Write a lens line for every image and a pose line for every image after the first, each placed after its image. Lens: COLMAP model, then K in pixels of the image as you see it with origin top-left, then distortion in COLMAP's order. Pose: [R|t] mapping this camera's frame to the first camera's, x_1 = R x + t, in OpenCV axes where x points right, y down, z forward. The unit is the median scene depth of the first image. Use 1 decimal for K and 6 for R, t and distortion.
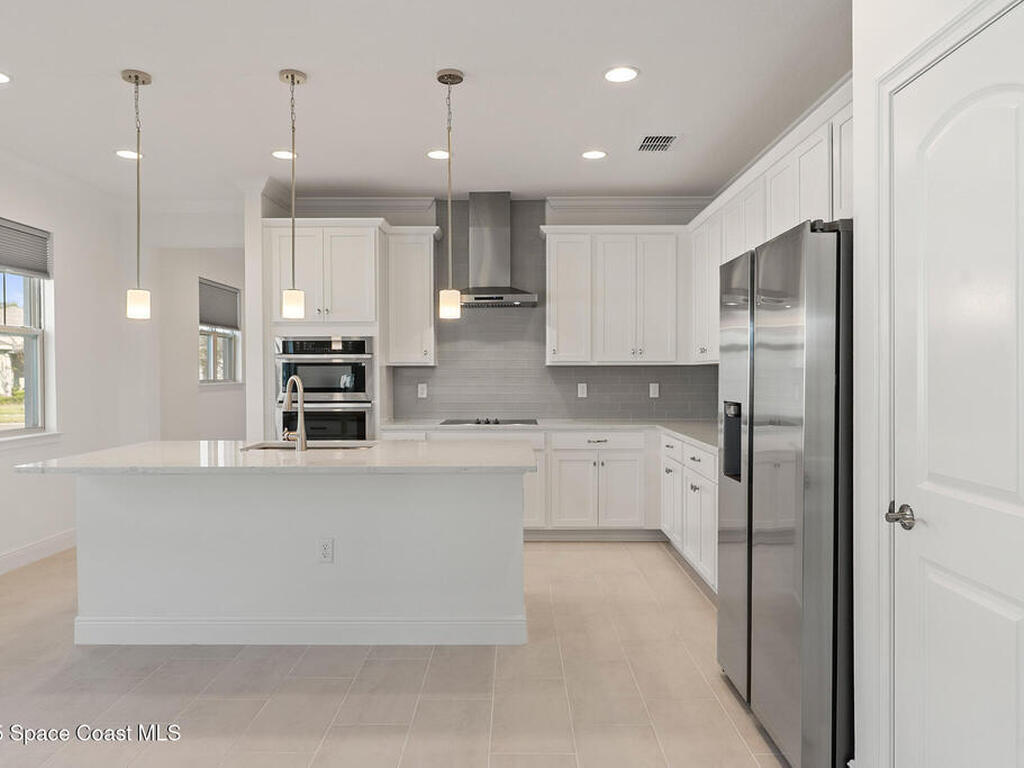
lens RADIAL K [[705.6, 0, 512.7], [0, 705.6, 406.8], [0, 0, 1]] dist [0.003035, 0.000830]
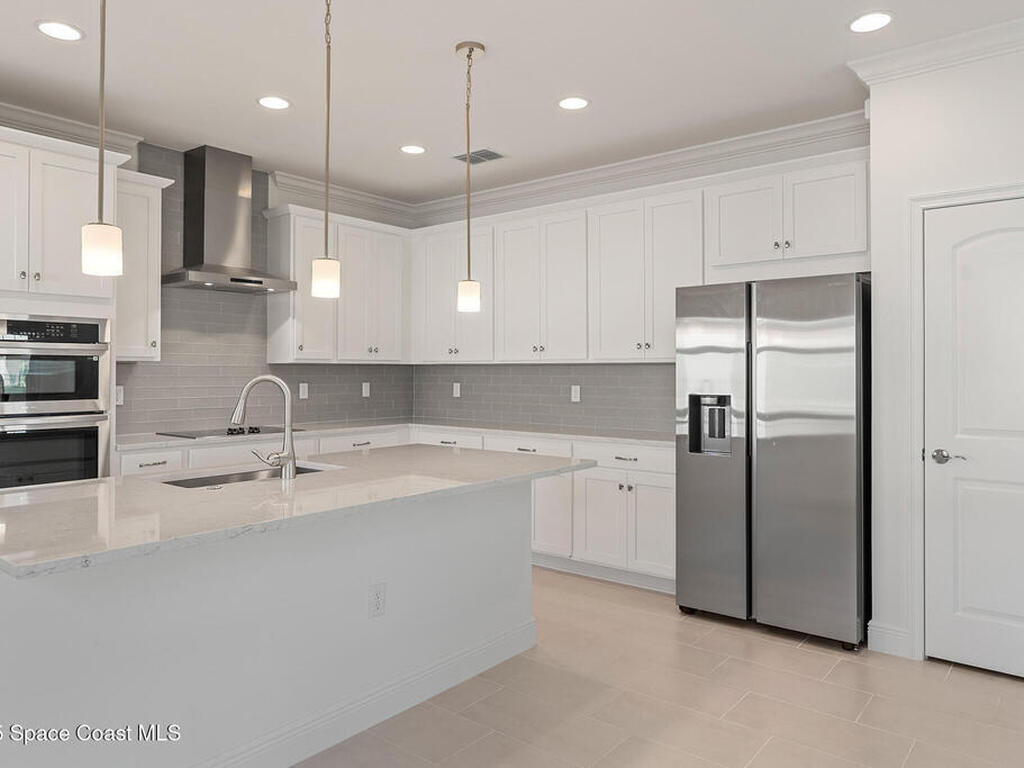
lens RADIAL K [[715.1, 0, 512.0], [0, 715.1, 384.0], [0, 0, 1]] dist [0.000460, -0.000491]
pose [[0.625808, -0.011222, 0.779896, -0.496481], [0.035680, 0.999262, -0.014253, -0.010748], [-0.779161, 0.036747, 0.625746, 0.243969]]
